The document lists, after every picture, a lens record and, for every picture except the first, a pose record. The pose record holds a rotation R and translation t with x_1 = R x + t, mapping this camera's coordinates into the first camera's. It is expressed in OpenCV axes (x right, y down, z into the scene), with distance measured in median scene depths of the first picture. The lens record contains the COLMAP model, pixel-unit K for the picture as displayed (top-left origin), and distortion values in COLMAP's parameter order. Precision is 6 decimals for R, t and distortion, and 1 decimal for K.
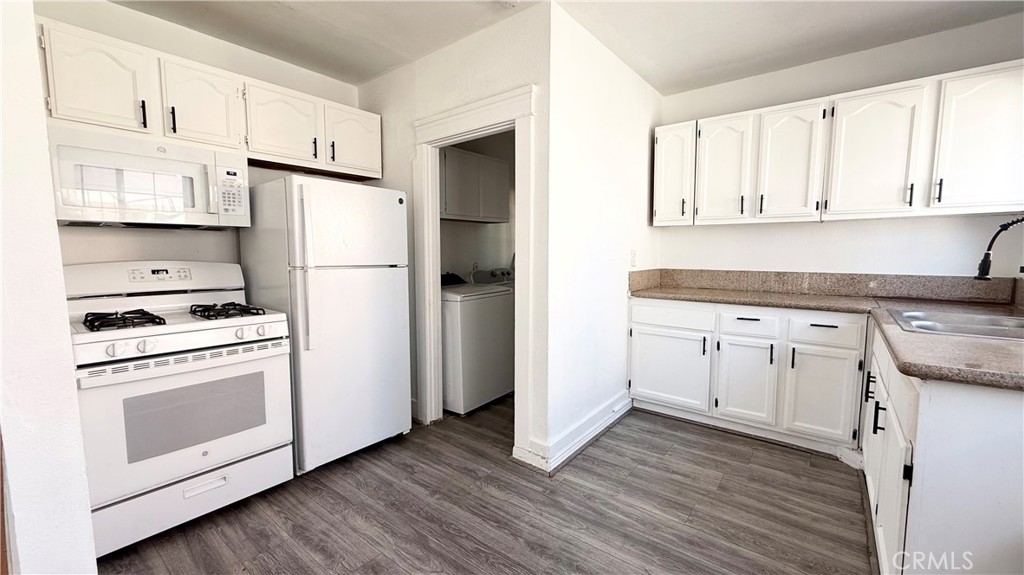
lens RADIAL K [[409.0, 0, 511.0], [0, 409.0, 289.3], [0, 0, 1]] dist [0.001075, -0.000037]
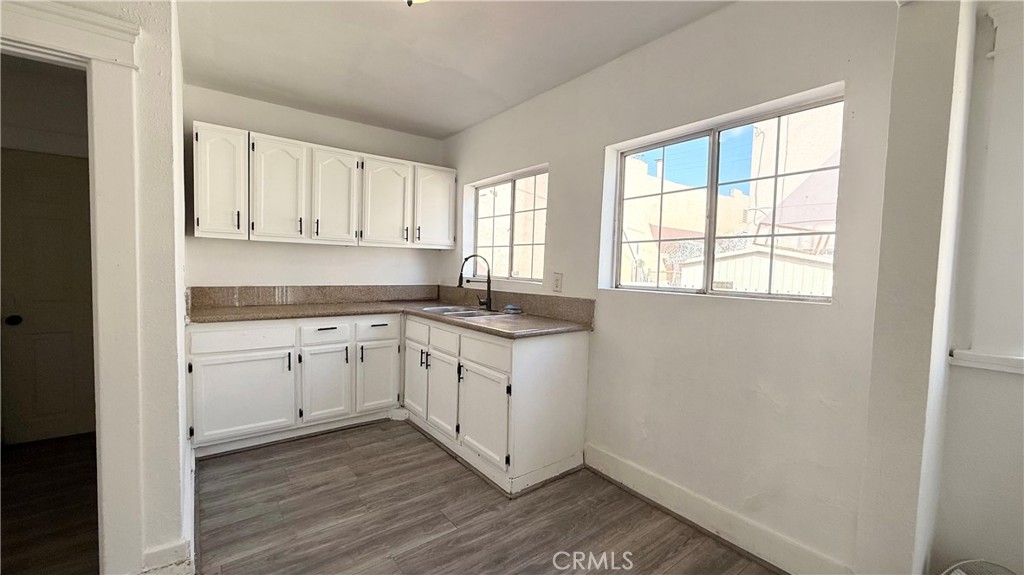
lens RADIAL K [[409.0, 0, 511.6], [0, 409.0, 288.9], [0, 0, 1]] dist [0.001075, -0.000037]
pose [[0.243454, -0.045268, 0.968856, -0.396863], [0.066740, 0.997324, 0.029828, -0.038031], [-0.967614, 0.057400, 0.245824, 0.218324]]
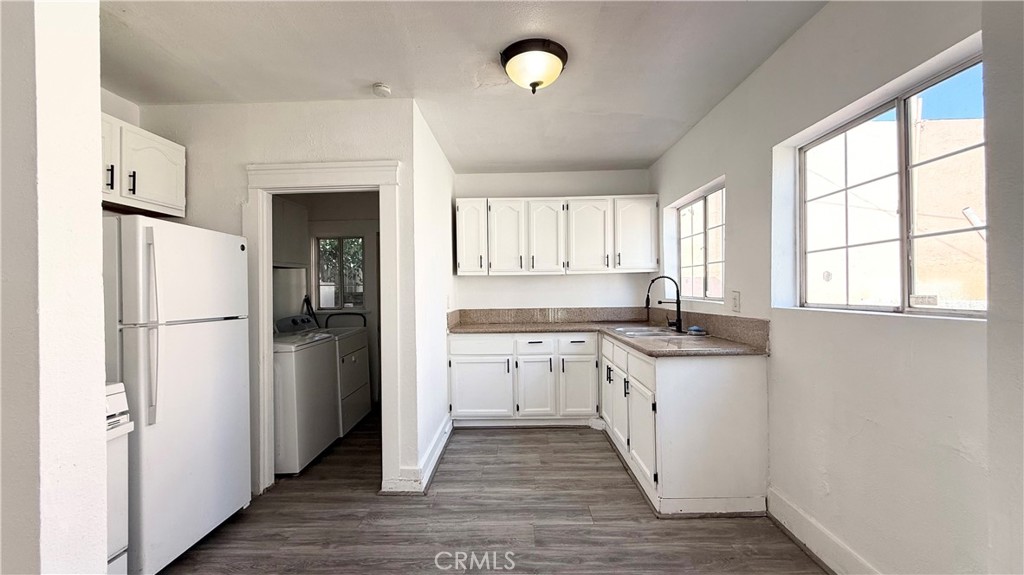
lens RADIAL K [[409.0, 0, 511.6], [0, 409.0, 289.8], [0, 0, 1]] dist [0.001075, -0.000037]
pose [[0.794730, -0.009911, 0.606882, -0.348552], [0.070812, 0.994553, -0.076489, -0.005921], [-0.602818, 0.103762, 0.791103, -0.093843]]
